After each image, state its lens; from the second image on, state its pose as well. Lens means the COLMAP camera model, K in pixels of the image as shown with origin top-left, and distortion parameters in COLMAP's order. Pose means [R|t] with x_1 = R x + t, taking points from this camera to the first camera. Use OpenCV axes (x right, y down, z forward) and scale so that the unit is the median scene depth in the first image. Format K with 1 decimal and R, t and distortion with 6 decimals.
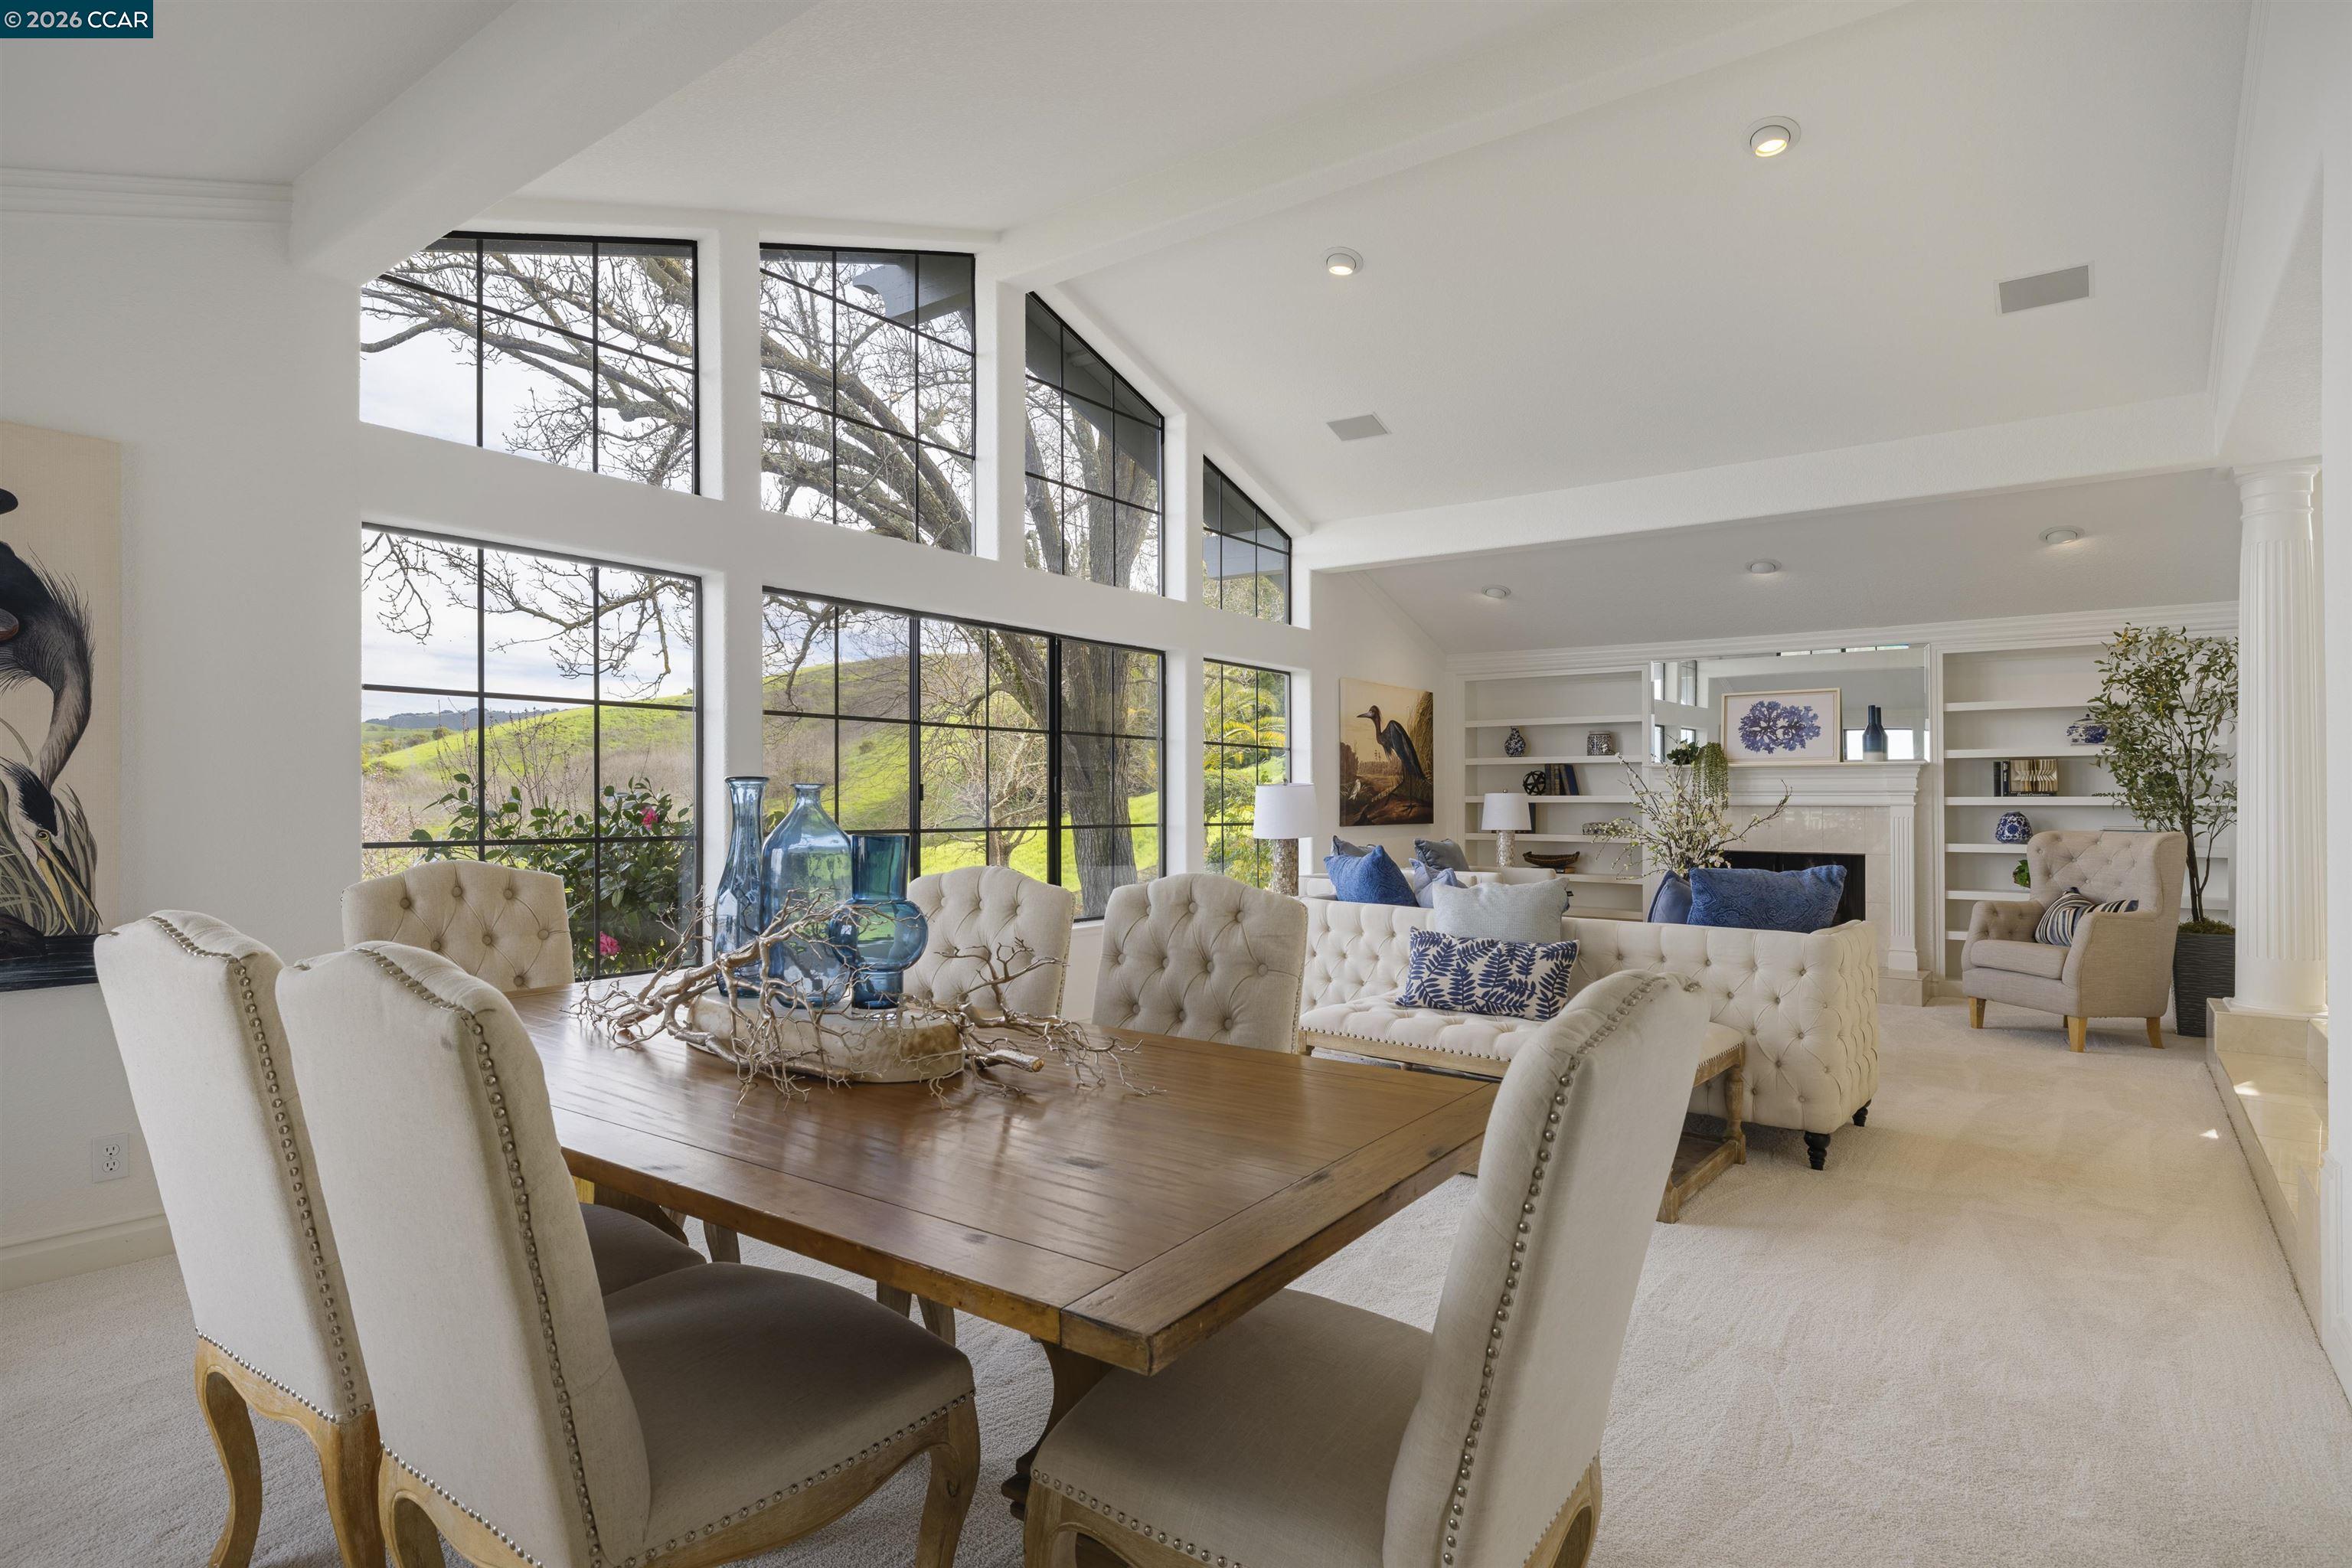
lens RADIAL K [[1244.8, 0, 1171.0], [0, 1244.8, 766.8], [0, 0, 1]] dist [-0.000127, 0.000231]
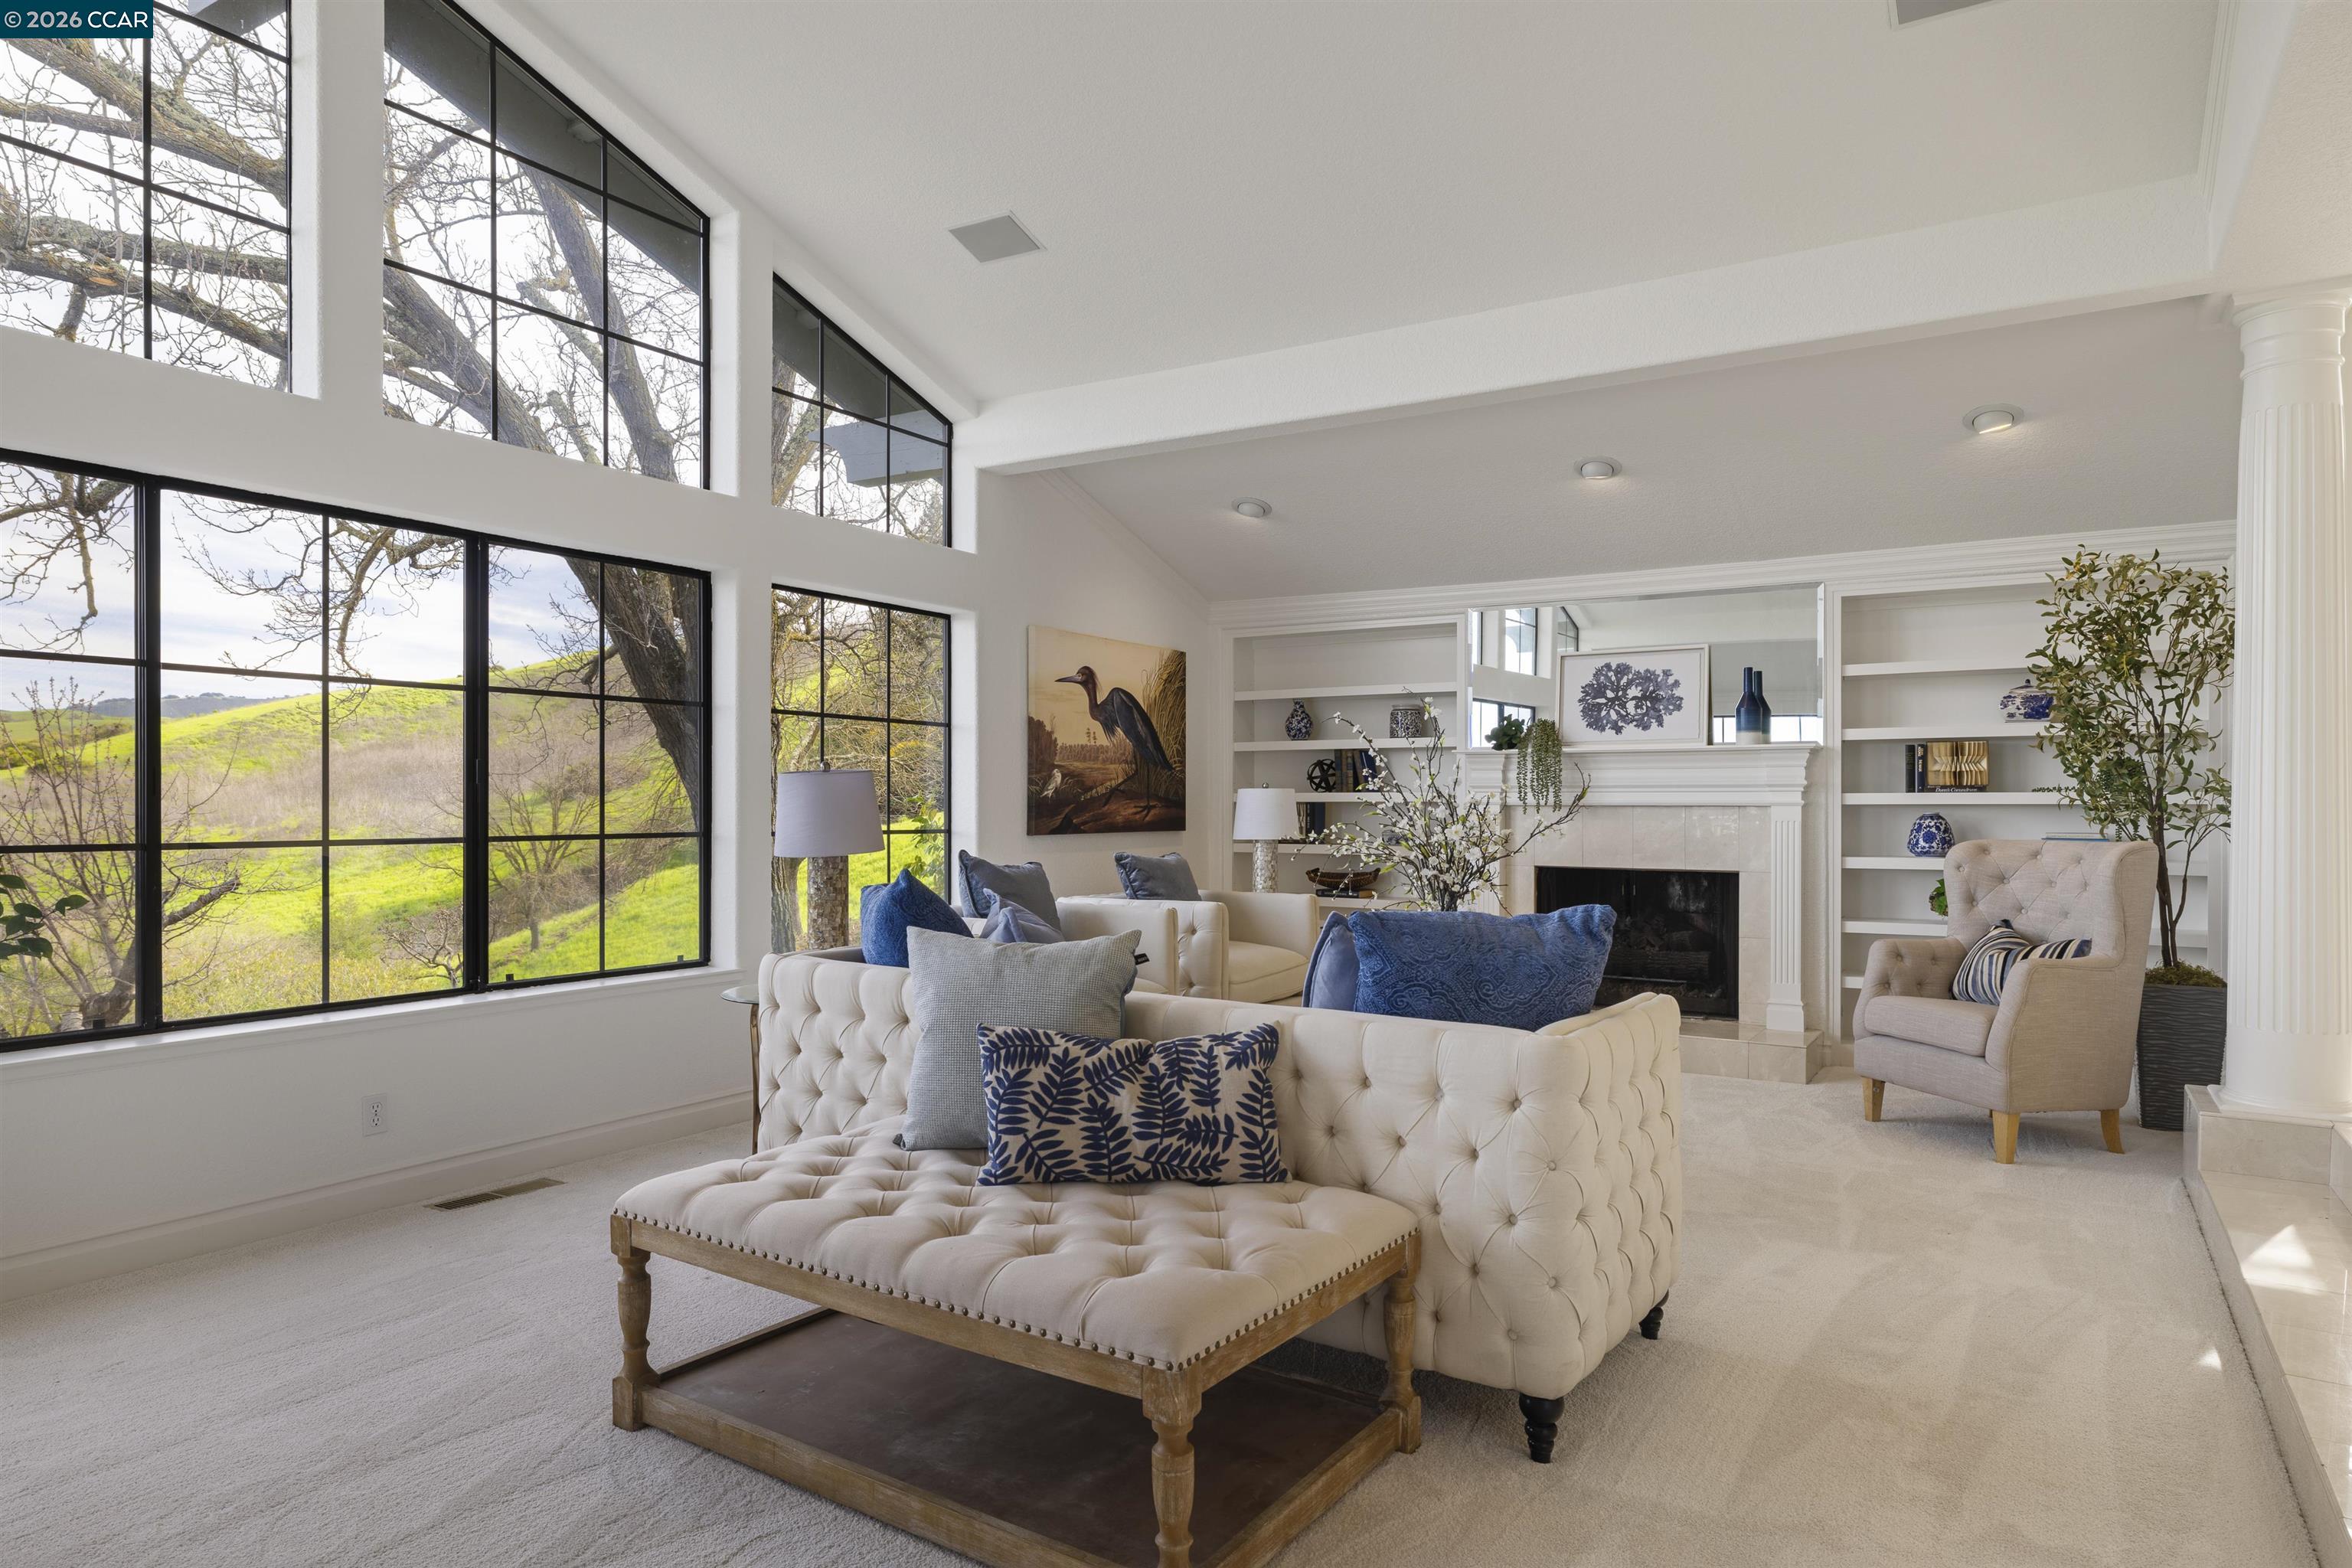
lens RADIAL K [[1399.1, 0, 1176.0], [0, 1399.1, 784.0], [0, 0, 1]] dist [0.001982, -0.001679]
pose [[0.996583, 0.000471, 0.082595, 0.186275], [-0.001582, 0.999909, 0.013381, 0.009670], [-0.082581, -0.013466, 0.996493, 0.242585]]
